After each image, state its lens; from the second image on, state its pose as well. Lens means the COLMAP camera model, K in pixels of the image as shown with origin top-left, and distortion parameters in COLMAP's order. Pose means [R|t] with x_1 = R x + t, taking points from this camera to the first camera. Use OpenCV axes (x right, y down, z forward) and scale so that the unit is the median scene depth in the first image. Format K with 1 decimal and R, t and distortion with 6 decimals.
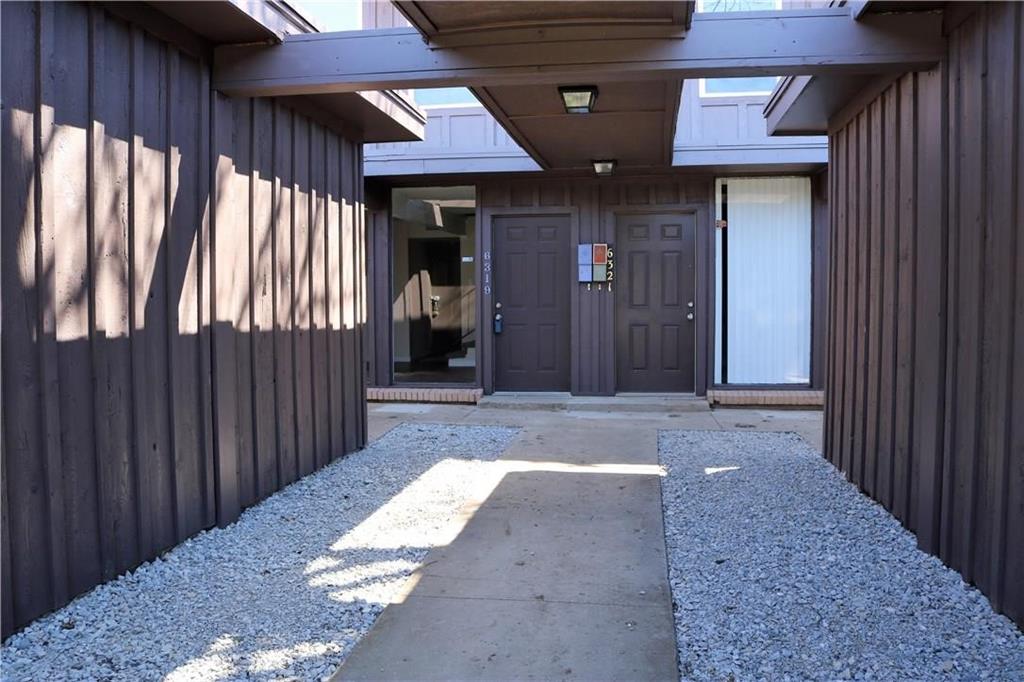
lens RADIAL K [[913.3, 0, 511.6], [0, 913.3, 338.2], [0, 0, 1]] dist [-0.115961, 0.001408]
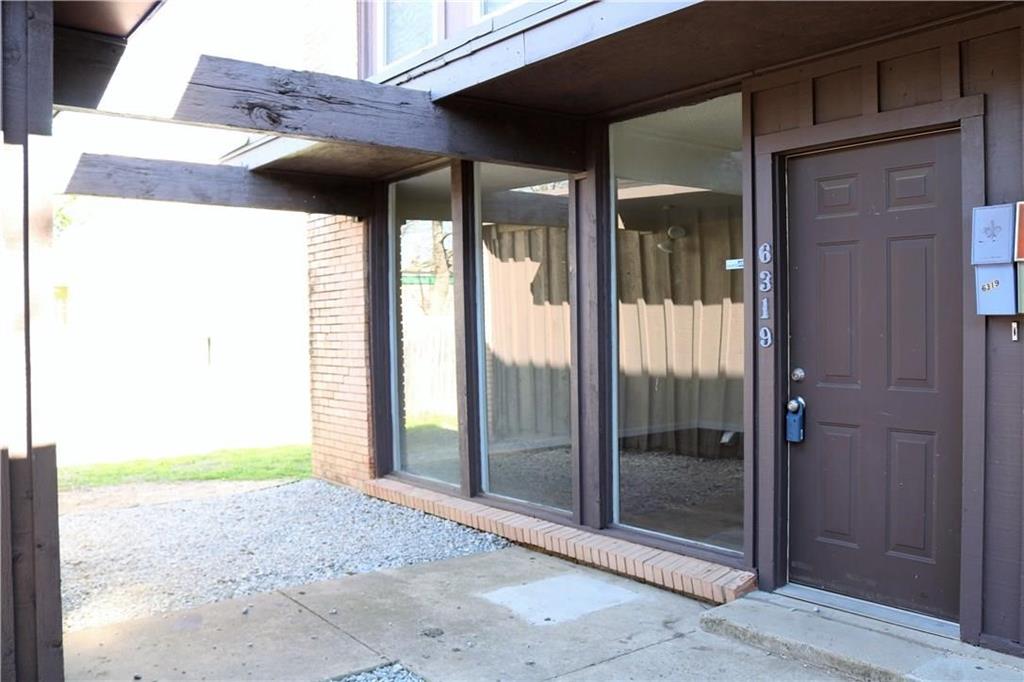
lens RADIAL K [[913.3, 0, 513.6], [0, 913.3, 343.8], [0, 0, 1]] dist [-0.115961, 0.001408]
pose [[0.717124, 0.011640, -0.696848, 0.175130], [-0.019422, 0.999806, -0.003287, -0.046100], [0.696675, 0.015891, 0.717211, 0.628874]]
